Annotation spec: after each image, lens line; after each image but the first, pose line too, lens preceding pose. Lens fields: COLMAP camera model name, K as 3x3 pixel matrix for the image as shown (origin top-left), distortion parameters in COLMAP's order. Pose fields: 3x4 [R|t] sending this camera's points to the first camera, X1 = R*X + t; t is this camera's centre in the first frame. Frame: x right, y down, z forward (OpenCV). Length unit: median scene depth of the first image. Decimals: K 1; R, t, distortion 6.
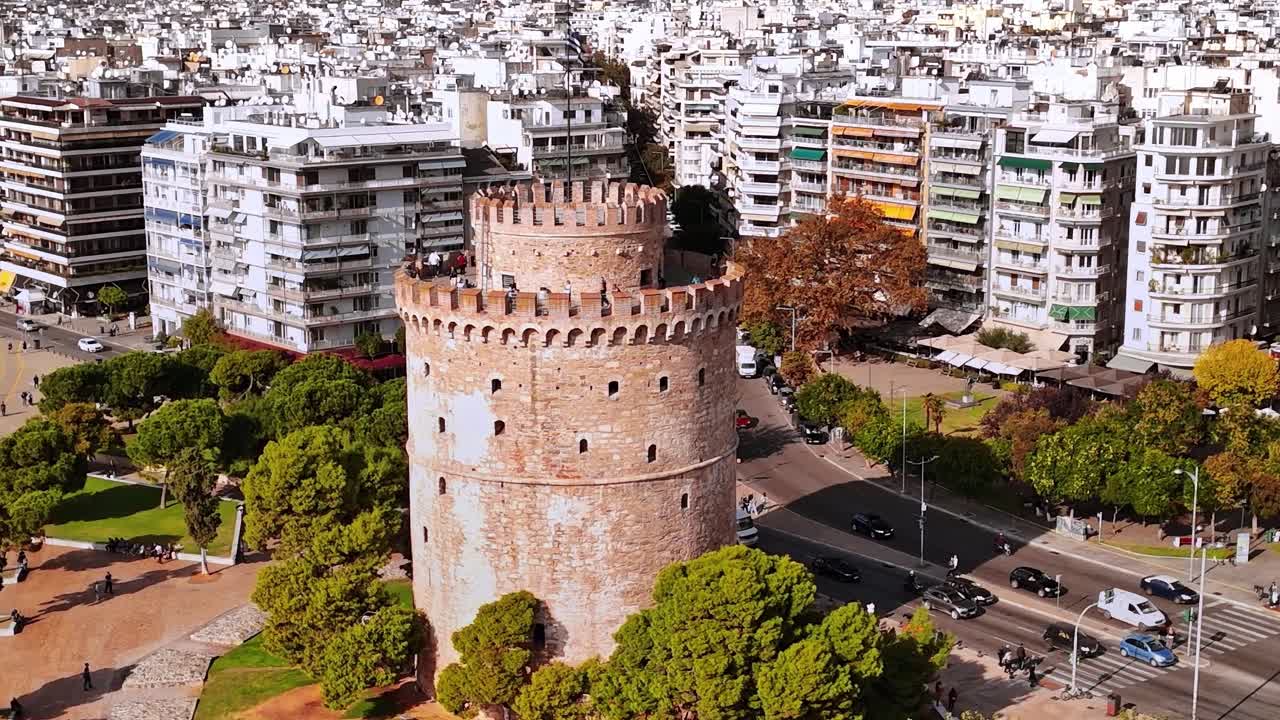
lens RADIAL K [[1840.5, 0, 640.0], [0, 1840.5, 360.0], [0, 0, 1]] dist [0.207148, -0.692933]
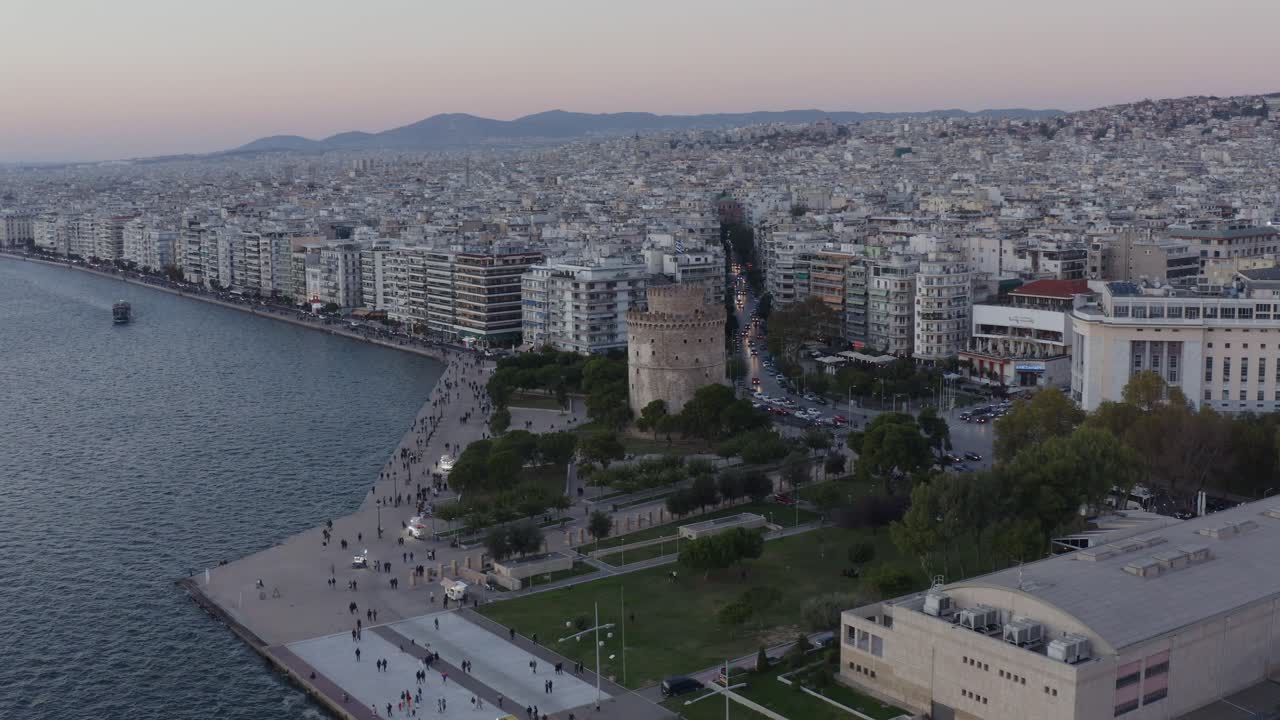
lens RADIAL K [[1394.0, 0, 640.0], [0, 1394.0, 360.0], [0, 0, 1]] dist [-0.143451, -0.002171]
pose [[0.992972, 0.003440, -0.118303, 0.203456], [-0.009428, 0.998700, -0.050097, 0.174457], [0.117977, 0.050860, 0.991713, -1.569751]]
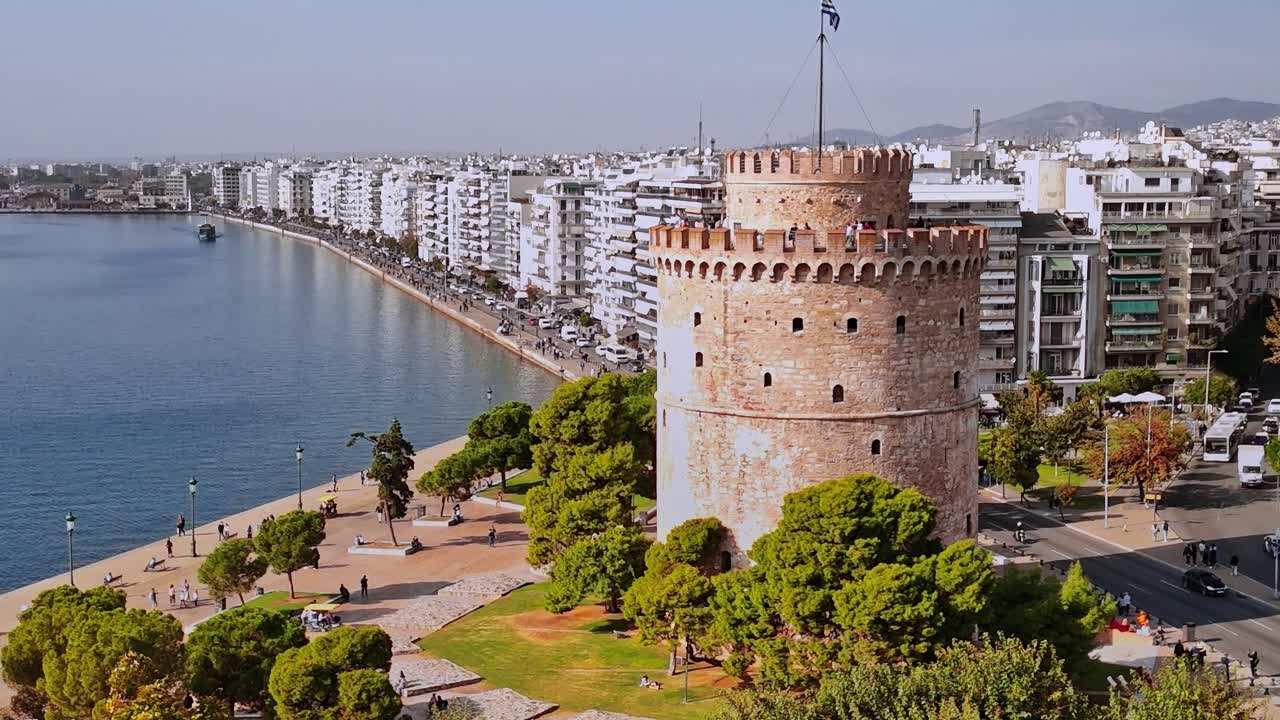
lens RADIAL K [[1840.5, 0, 640.0], [0, 1840.5, 360.0], [0, 0, 1]] dist [0.207148, -0.692933]
pose [[0.889438, 0.049798, -0.454335, 0.353321], [-0.090987, 0.993442, -0.069235, 0.107348], [0.447908, 0.102919, 0.888136, 0.043963]]
